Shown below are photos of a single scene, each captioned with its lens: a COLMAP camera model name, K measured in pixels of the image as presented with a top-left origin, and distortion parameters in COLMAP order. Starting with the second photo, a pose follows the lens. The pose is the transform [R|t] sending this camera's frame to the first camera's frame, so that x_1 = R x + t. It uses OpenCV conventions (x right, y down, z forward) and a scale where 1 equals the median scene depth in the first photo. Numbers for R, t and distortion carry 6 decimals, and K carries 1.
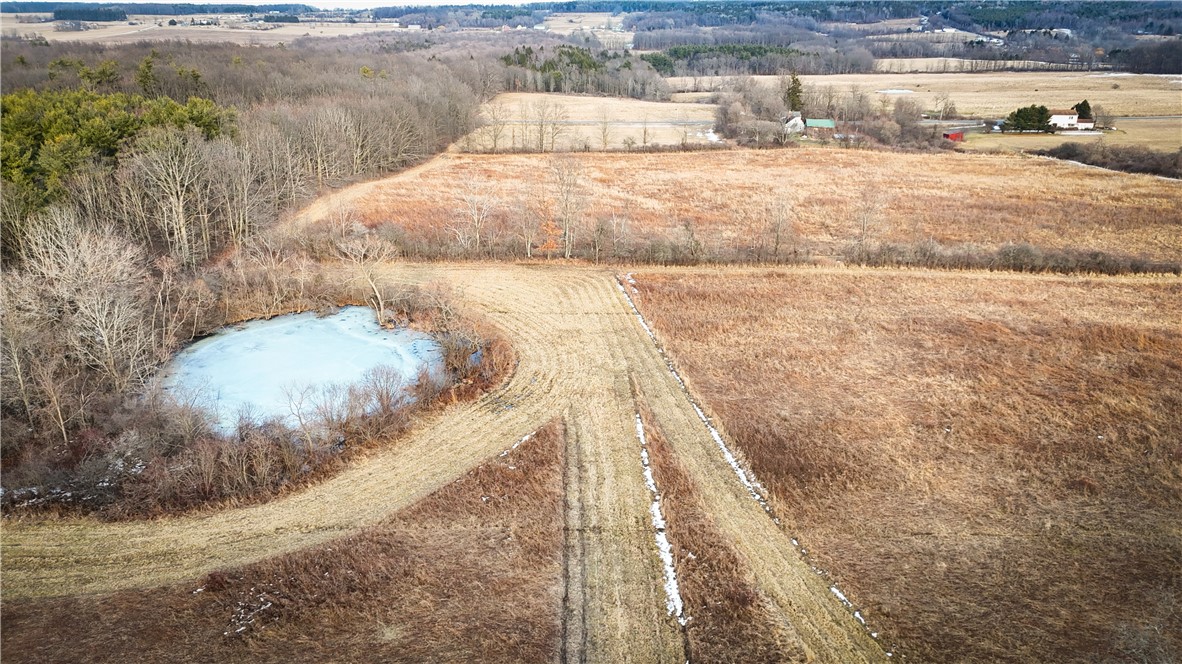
lens RADIAL K [[850.4, 0, 591.0], [0, 850.4, 332.0], [0, 0, 1]] dist [0.089108, -0.082168]
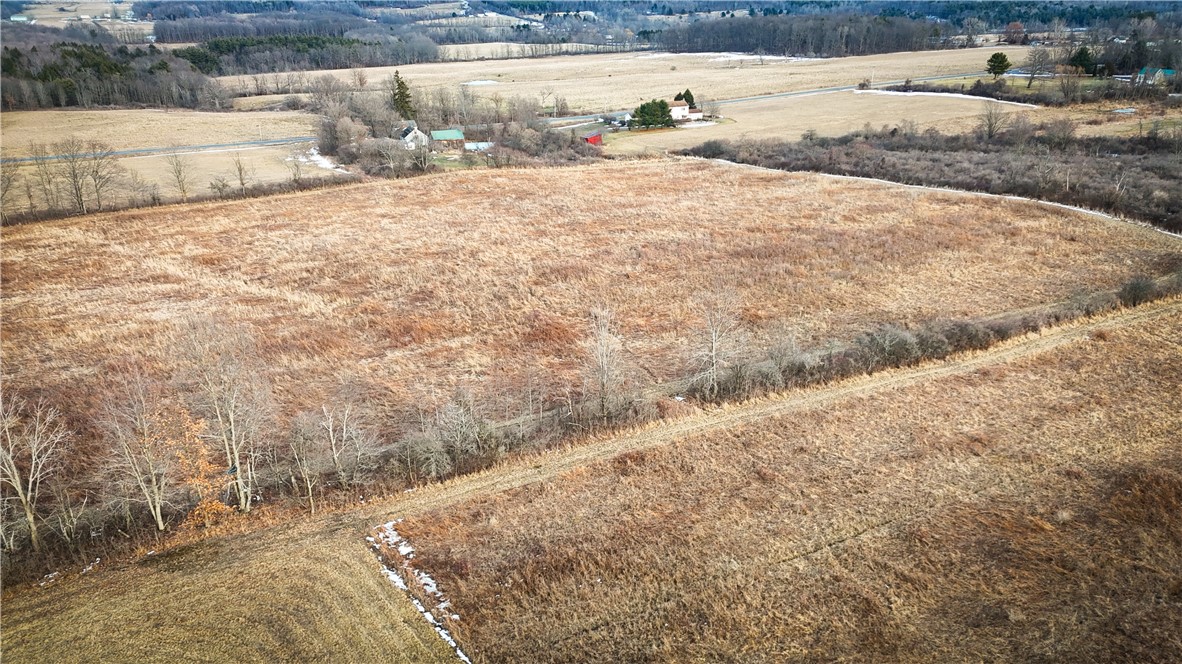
lens RADIAL K [[850.4, 0, 591.0], [0, 850.4, 332.0], [0, 0, 1]] dist [0.089108, -0.082168]
pose [[0.877720, -0.192583, 0.438769, -0.016210], [0.185047, 0.980875, 0.060353, -0.055051], [-0.442001, 0.028220, 0.896571, 0.127485]]
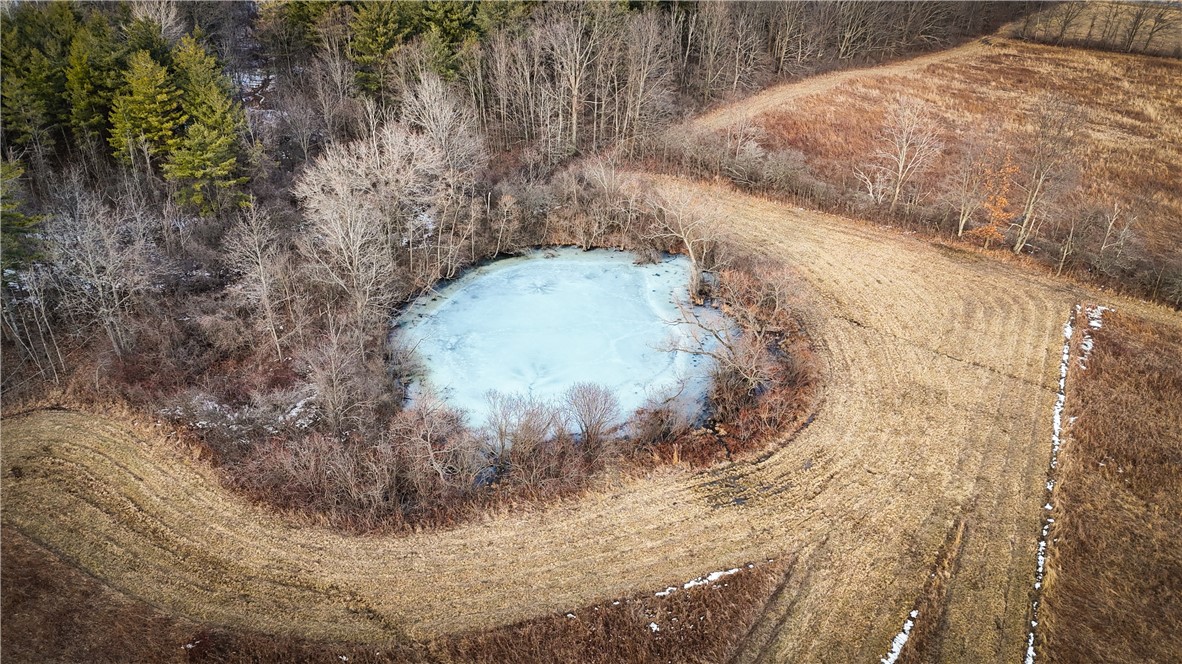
lens RADIAL K [[850.4, 0, 591.0], [0, 850.4, 332.0], [0, 0, 1]] dist [0.089108, -0.082168]
pose [[0.800259, 0.317492, -0.508708, 0.021183], [-0.229396, 0.945895, 0.229478, -0.031439], [0.554042, -0.066946, 0.829793, 0.067746]]
